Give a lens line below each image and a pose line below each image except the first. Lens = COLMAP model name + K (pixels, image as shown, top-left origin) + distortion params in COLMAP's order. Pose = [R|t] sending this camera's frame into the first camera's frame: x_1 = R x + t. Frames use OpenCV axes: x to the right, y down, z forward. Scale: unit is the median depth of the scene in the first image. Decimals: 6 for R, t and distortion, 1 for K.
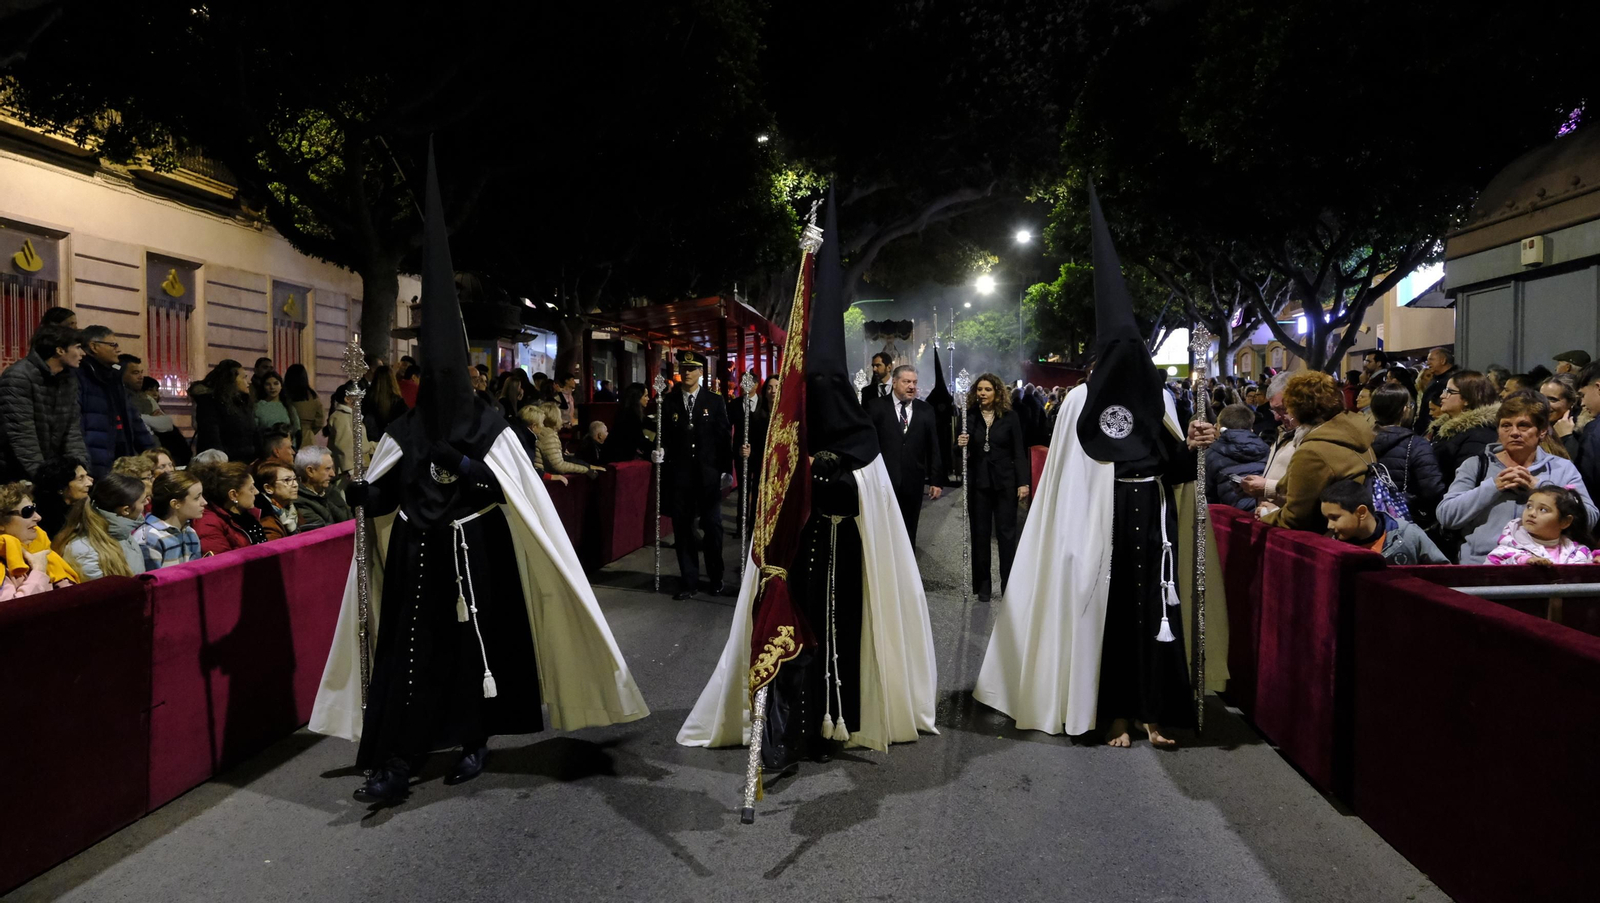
lens RADIAL K [[1255.8, 0, 787.0], [0, 1255.8, 452.3], [0, 0, 1]] dist [-0.012465, 0.002903]
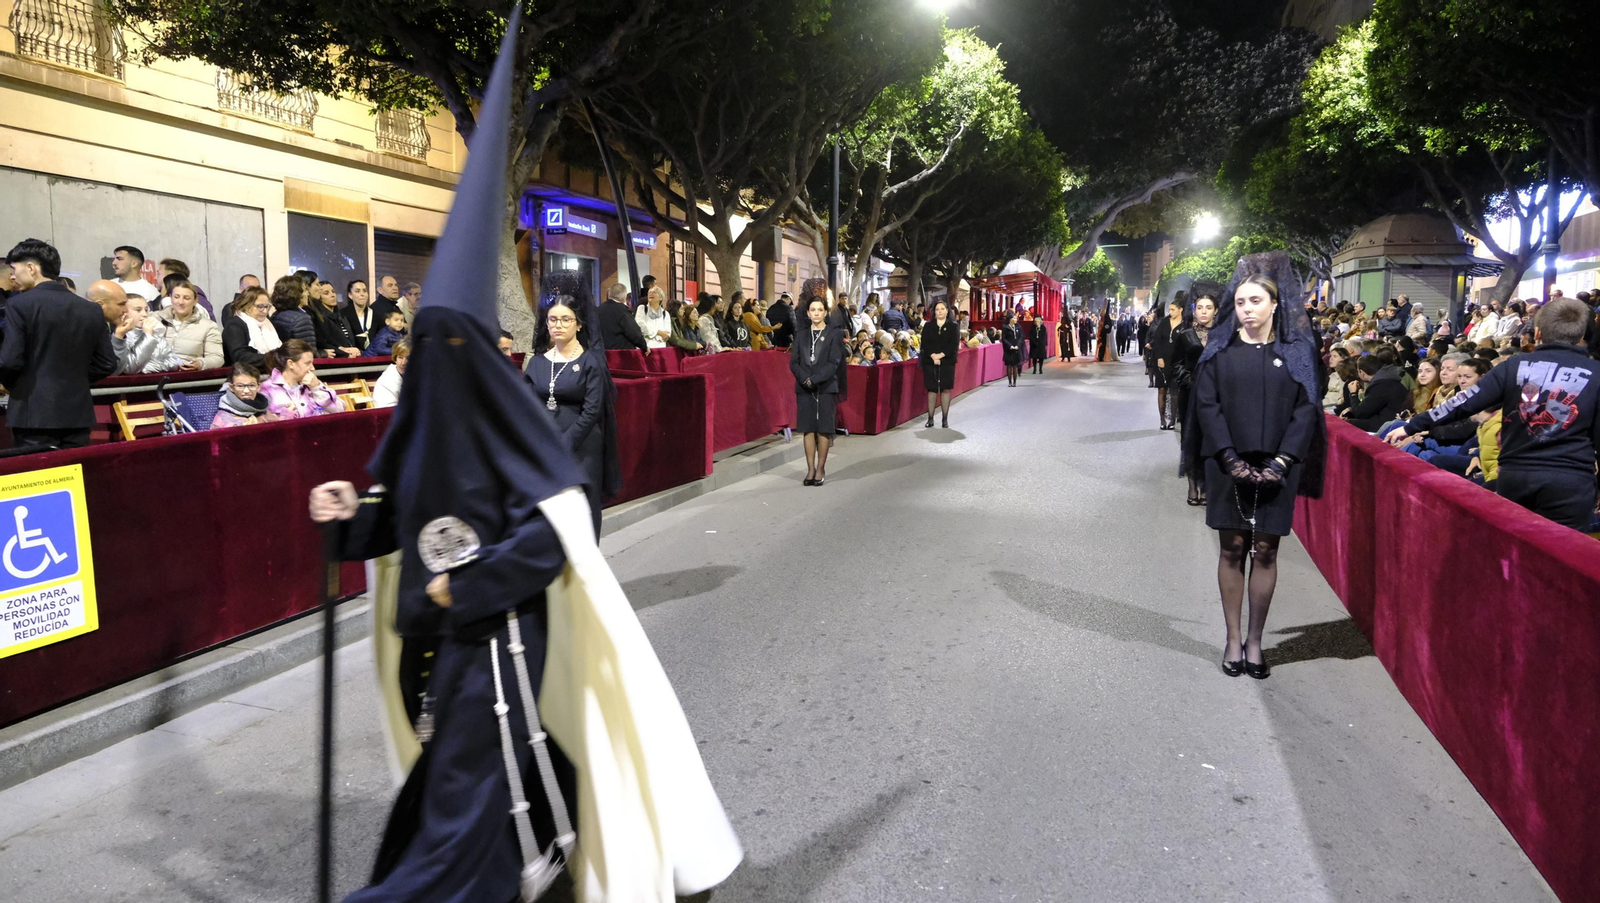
lens RADIAL K [[1132.8, 0, 801.9], [0, 1132.8, 456.5], [0, 0, 1]] dist [-0.011715, 0.000187]
pose [[0.980689, 0.024835, -0.193989, -0.028342], [-0.010007, 0.996977, 0.077045, 0.022875], [0.195316, -0.073616, 0.977974, -0.468603]]
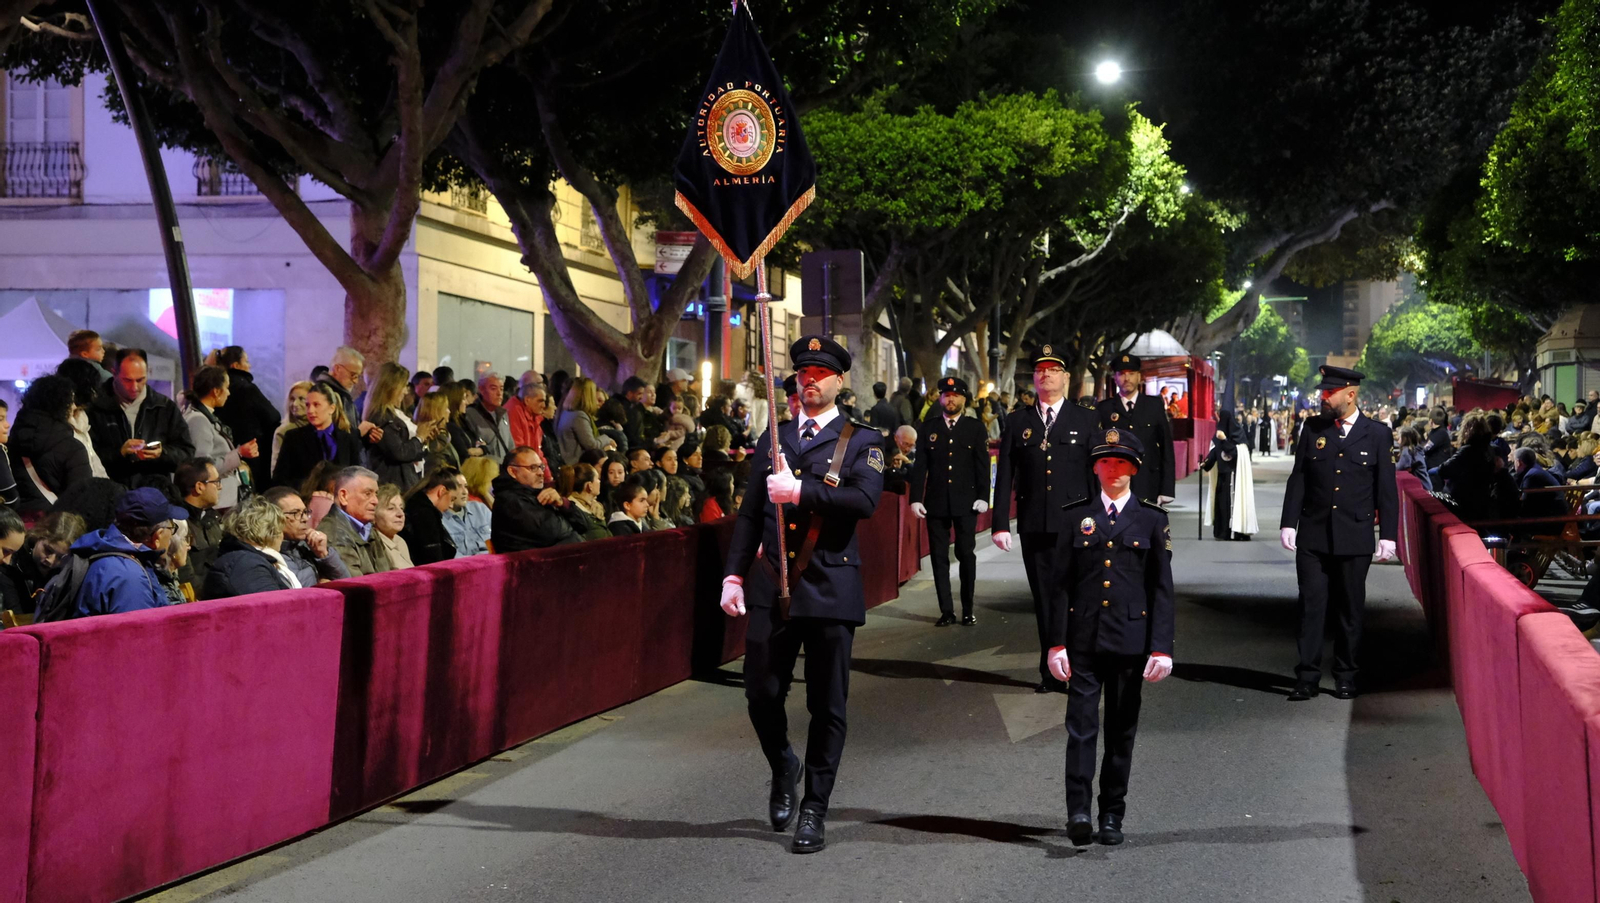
lens RADIAL K [[2420.8, 0, 800.0], [0, 2420.8, 451.5], [0, 0, 1]] dist [0.067403, -0.066731]
pose [[0.991934, 0.007756, -0.126518, -0.076835], [-0.011607, 0.999491, -0.029730, 0.053883], [0.126223, 0.030958, 0.991519, -1.119116]]
